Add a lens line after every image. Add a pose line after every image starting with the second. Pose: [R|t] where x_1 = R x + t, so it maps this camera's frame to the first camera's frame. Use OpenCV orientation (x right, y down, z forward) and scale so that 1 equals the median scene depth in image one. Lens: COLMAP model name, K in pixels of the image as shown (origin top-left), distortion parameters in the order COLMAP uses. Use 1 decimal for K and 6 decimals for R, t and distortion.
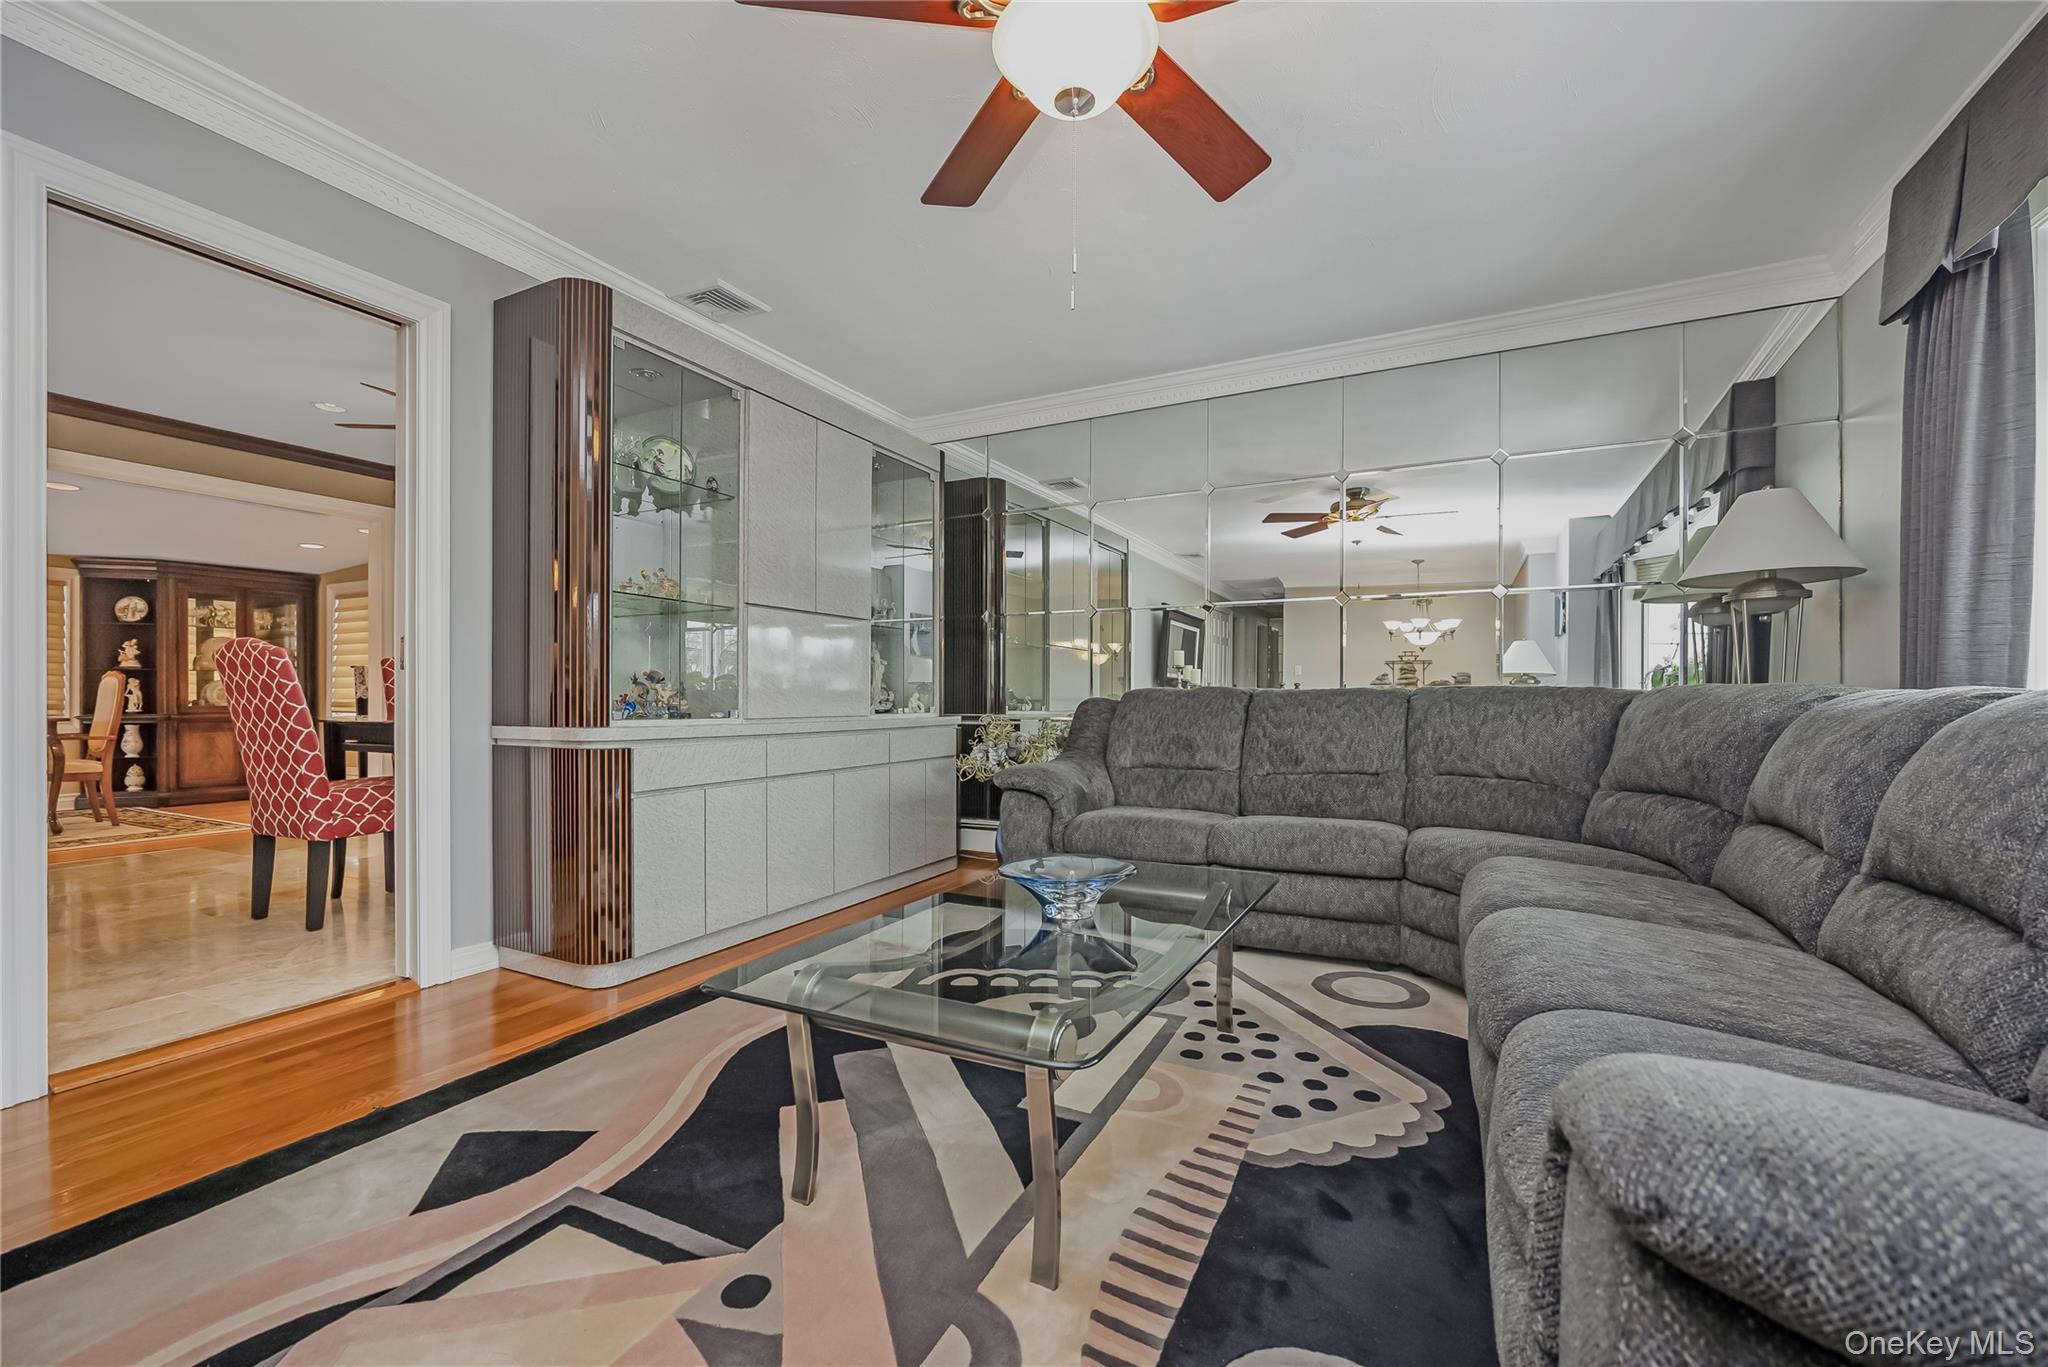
lens RADIAL K [[832.1, 0, 1036.3], [0, 832.1, 705.1], [0, 0, 1]] dist [0.002324, 0.000098]
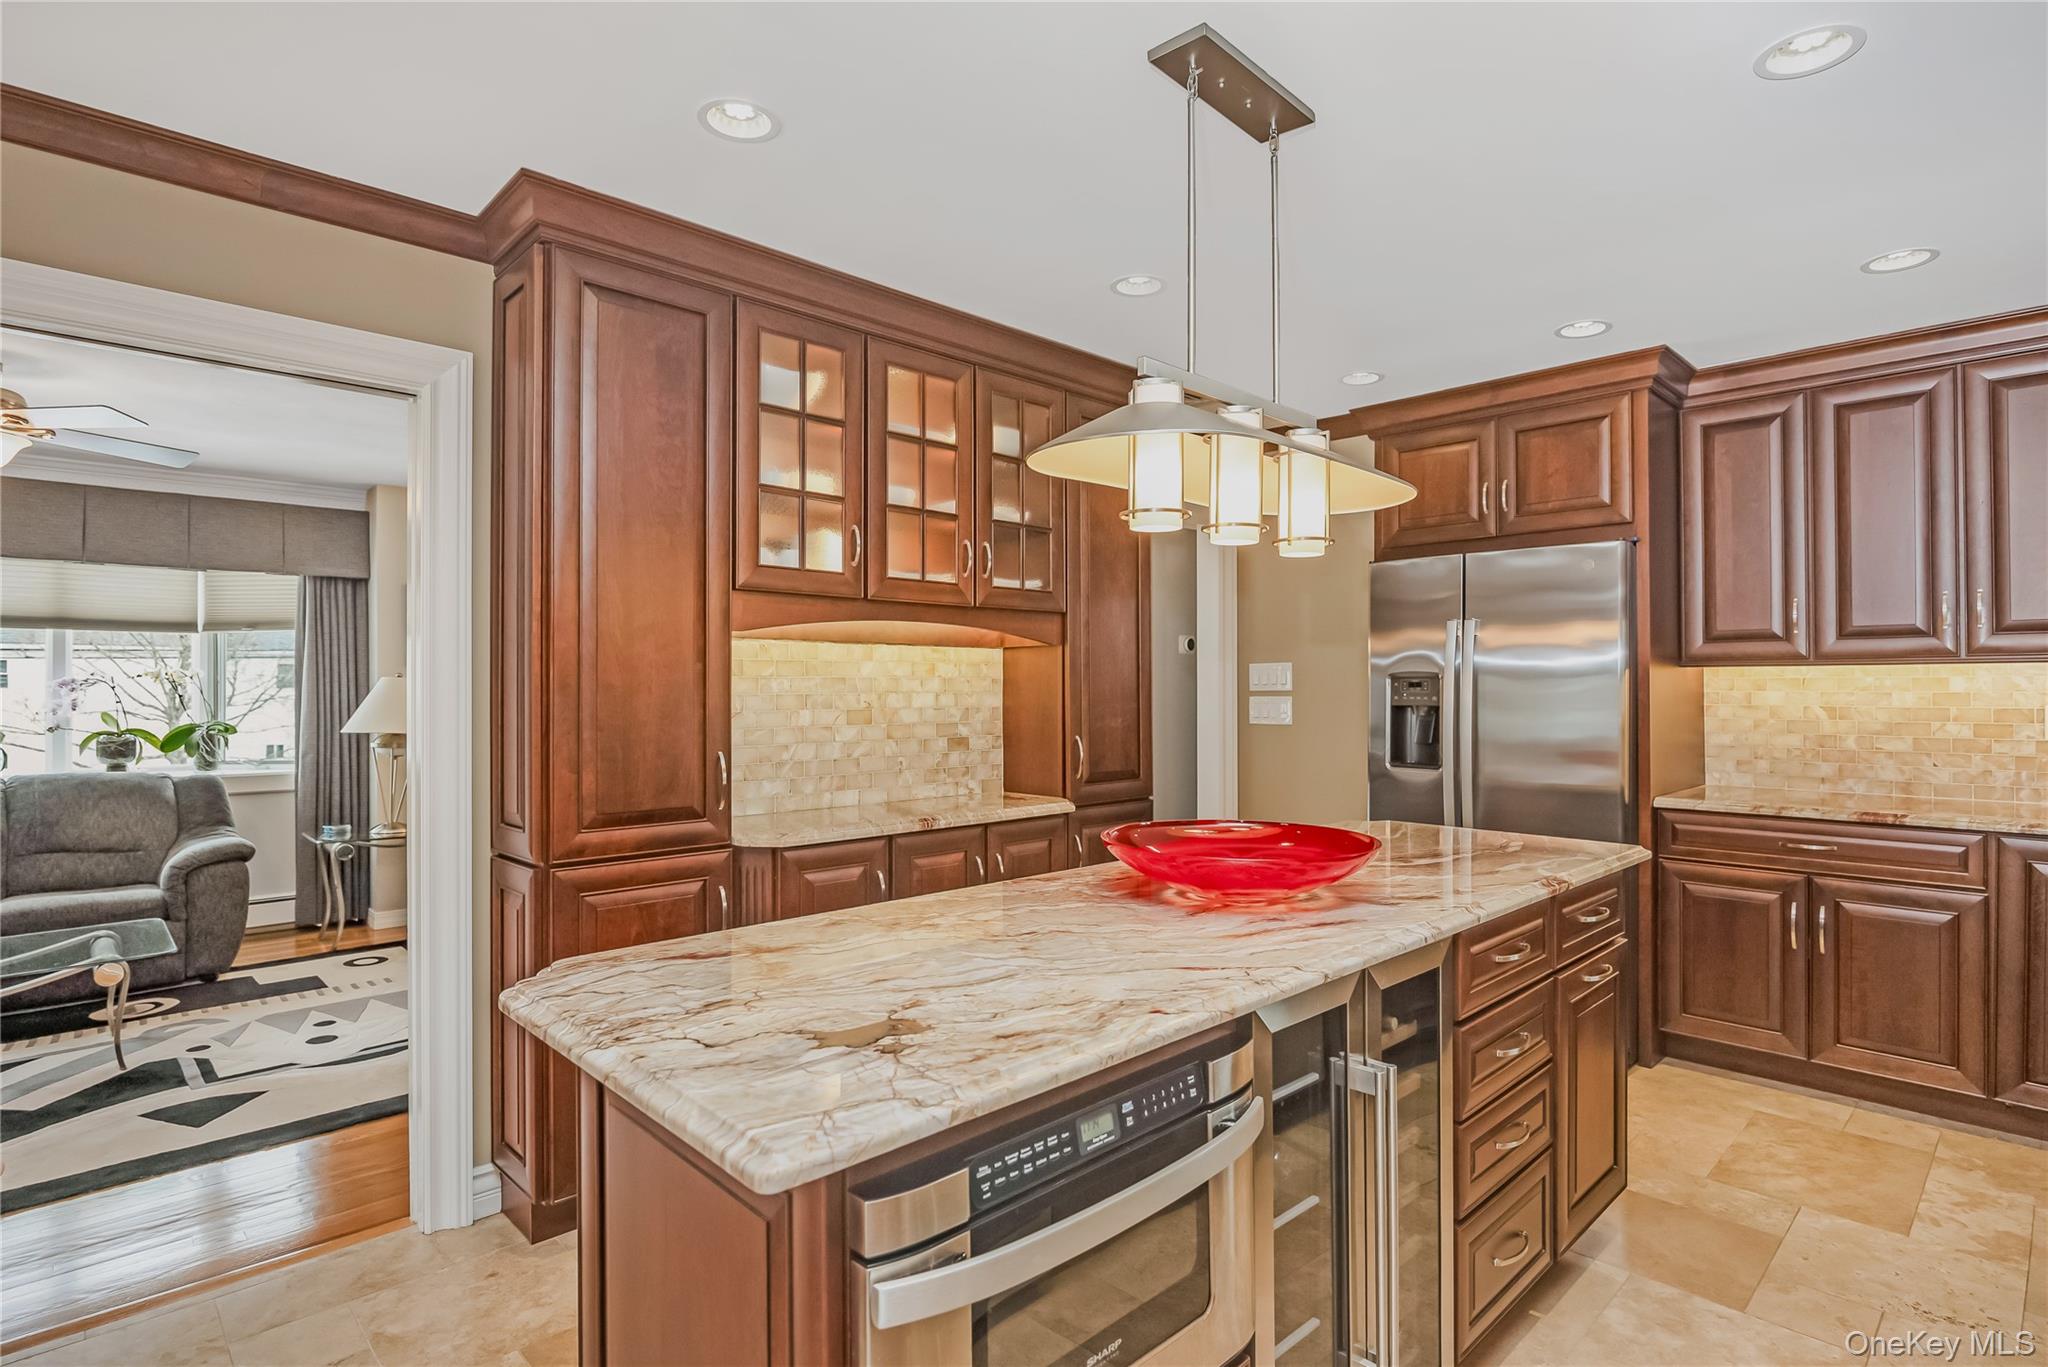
lens RADIAL K [[1056.8, 0, 1024.0], [0, 1056.8, 683.5], [0, 0, 1]] dist [-0.002069, -0.000827]
pose [[-0.941598, -0.000358, 0.336738, -1.729294], [-0.000478, 1.000000, -0.000274, -0.175330], [-0.336738, -0.000419, -0.941598, 1.457793]]
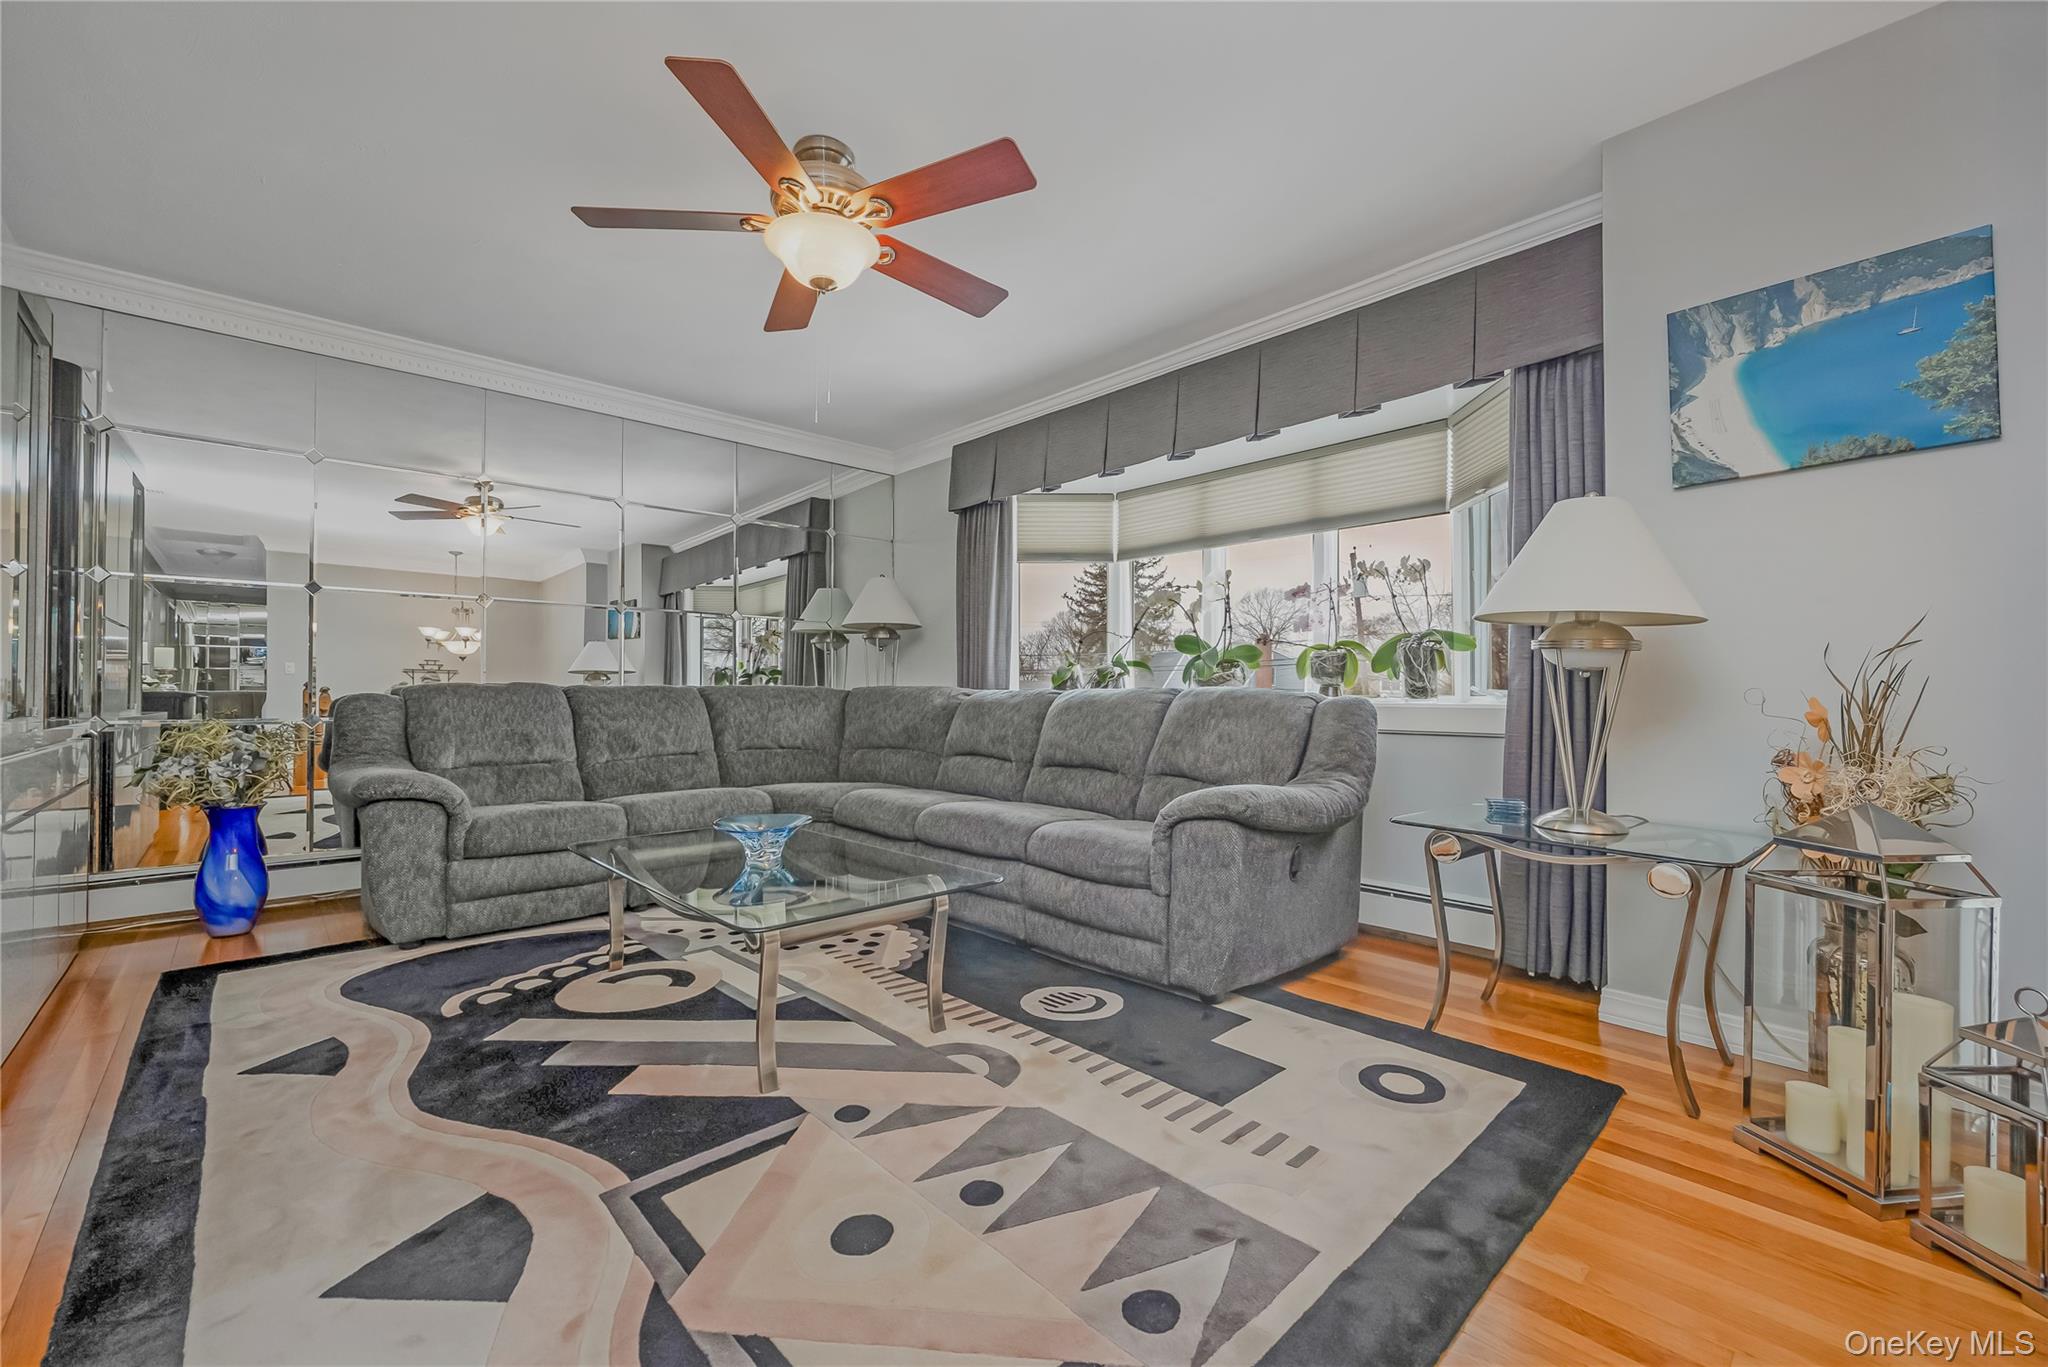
lens RADIAL K [[823.2, 0, 1024.0], [0, 823.2, 683.5], [0, 0, 1]] dist [0.001110, 0.000146]
pose [[0.346343, 0.010345, 0.938051, -0.738794], [0.006471, 0.999889, -0.013416, -0.004707], [-0.938085, 0.010717, 0.346238, 0.107827]]
